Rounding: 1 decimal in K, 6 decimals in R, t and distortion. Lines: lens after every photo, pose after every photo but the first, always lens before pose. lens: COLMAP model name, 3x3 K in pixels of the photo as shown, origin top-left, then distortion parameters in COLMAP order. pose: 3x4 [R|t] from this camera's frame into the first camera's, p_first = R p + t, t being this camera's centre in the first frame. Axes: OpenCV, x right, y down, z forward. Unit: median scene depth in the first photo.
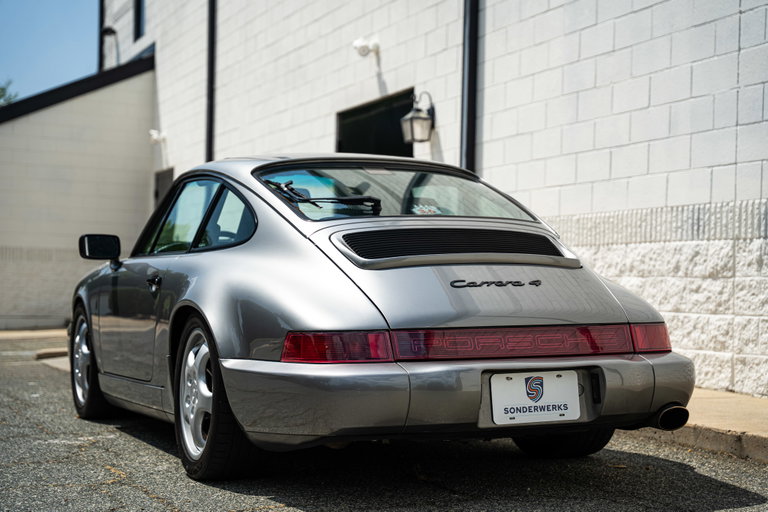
lens RADIAL K [[1323.4, 0, 384.0], [0, 1323.4, 256.0], [0, 0, 1]] dist [0.231049, -0.037340]
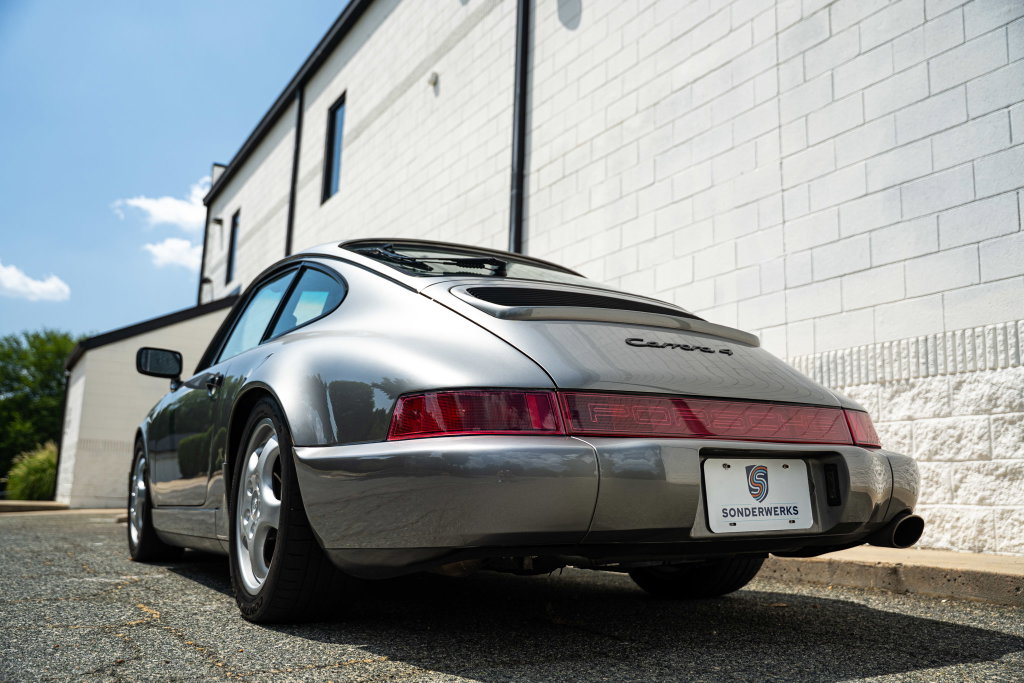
lens RADIAL K [[928.0, 0, 512.0], [0, 928.0, 341.5], [0, 0, 1]] dist [-0.052205, 0.006774]
pose [[0.992712, 0.031626, 0.116286, -0.055641], [-0.014272, 0.989012, -0.147144, 0.076654], [-0.119662, 0.144412, 0.982256, 0.409121]]
